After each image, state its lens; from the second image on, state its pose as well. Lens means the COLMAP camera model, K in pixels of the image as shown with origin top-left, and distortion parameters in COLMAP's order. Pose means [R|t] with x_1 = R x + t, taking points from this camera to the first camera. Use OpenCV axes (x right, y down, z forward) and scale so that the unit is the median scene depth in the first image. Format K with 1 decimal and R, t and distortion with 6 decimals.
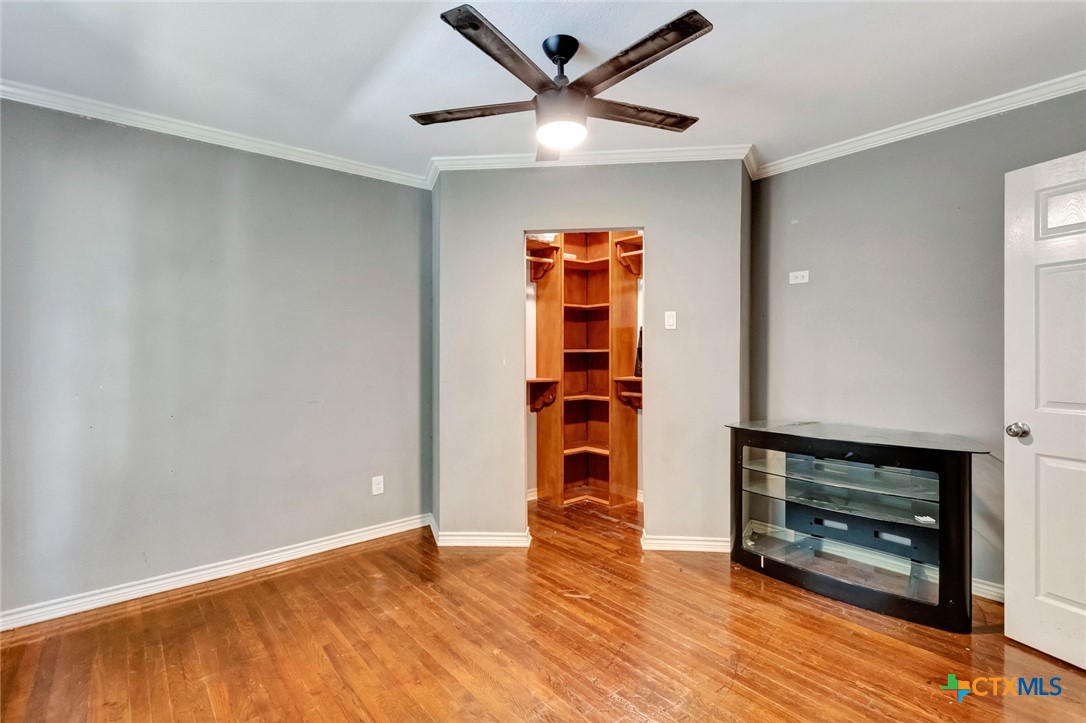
lens RADIAL K [[503.0, 0, 543.0], [0, 503.0, 361.5], [0, 0, 1]] dist [0.000638, 0.000049]
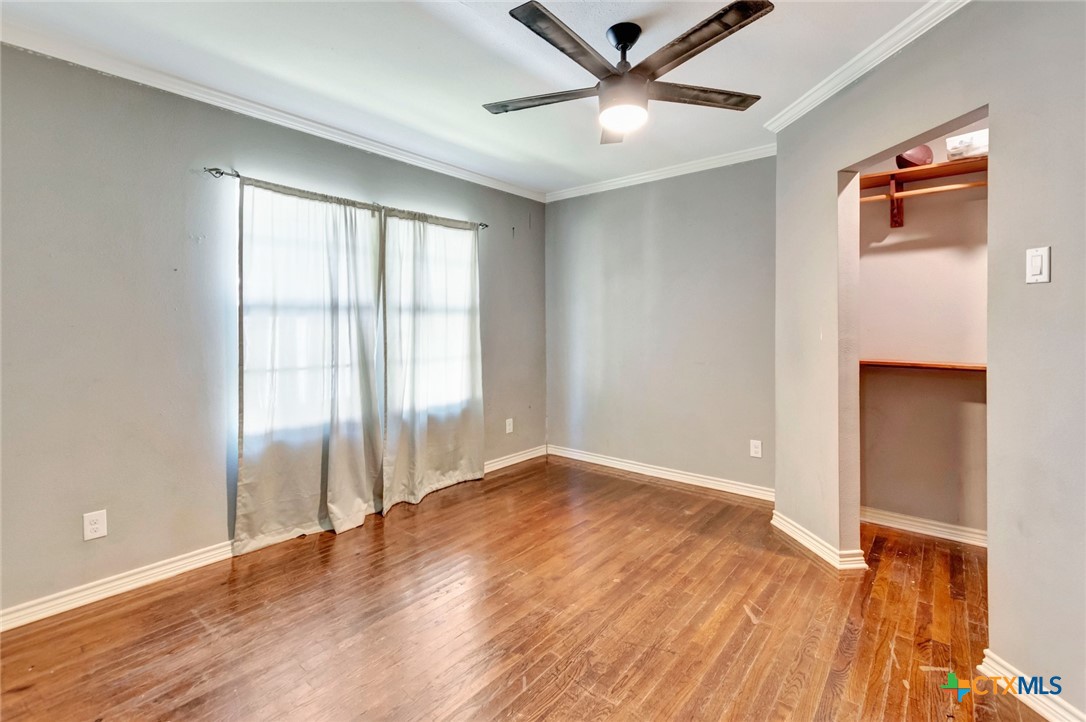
lens RADIAL K [[483.0, 0, 543.7], [0, 483.0, 324.9], [0, 0, 1]] dist [-0.000638, -0.000218]
pose [[0.179638, 0.004642, -0.983722, 0.790664], [-0.014195, 0.999897, 0.002126, -0.010495], [0.983630, 0.013582, 0.179686, 0.510986]]
